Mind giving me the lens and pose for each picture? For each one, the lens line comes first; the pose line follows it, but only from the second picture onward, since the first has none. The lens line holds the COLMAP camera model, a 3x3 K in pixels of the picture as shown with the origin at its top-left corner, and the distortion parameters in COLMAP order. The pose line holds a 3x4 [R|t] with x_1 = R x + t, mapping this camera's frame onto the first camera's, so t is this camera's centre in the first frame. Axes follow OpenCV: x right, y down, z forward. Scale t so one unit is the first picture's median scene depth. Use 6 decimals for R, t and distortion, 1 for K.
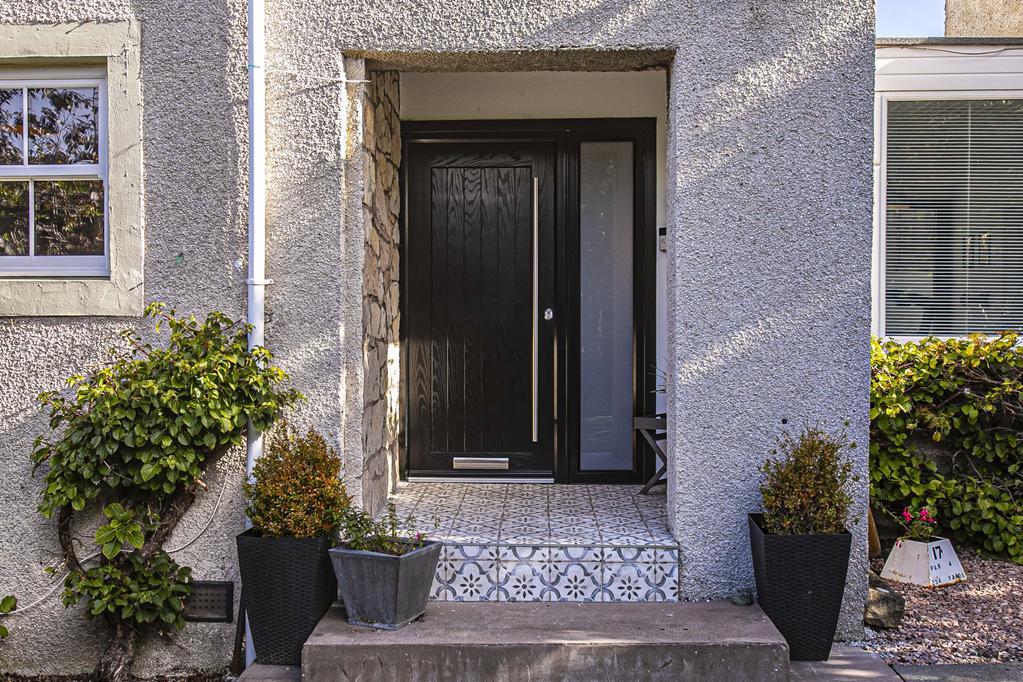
lens RADIAL K [[1135.5, 0, 511.5], [0, 1135.5, 341.0], [0, 0, 1]] dist [-0.007060, -0.004097]
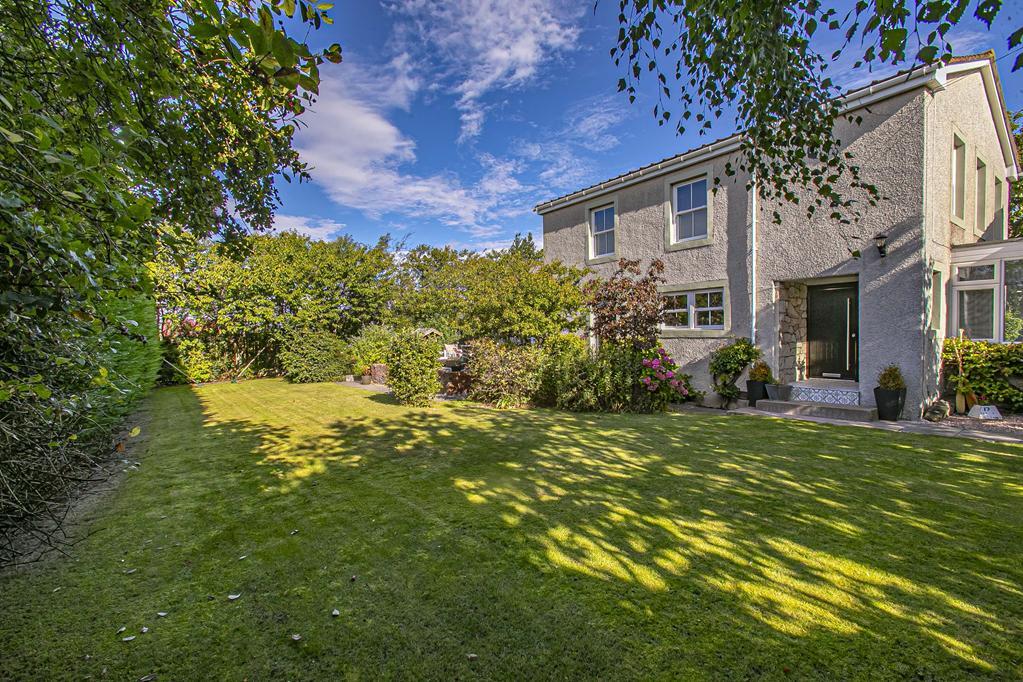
lens RADIAL K [[457.4, 0, 511.5], [0, 457.4, 341.0], [0, 0, 1]] dist [0.000351, 0.000017]
pose [[0.641674, 0.005426, -0.766958, 0.607948], [-0.004404, 0.999985, 0.003390, -0.007529], [0.766965, 0.001202, 0.641688, -1.042552]]
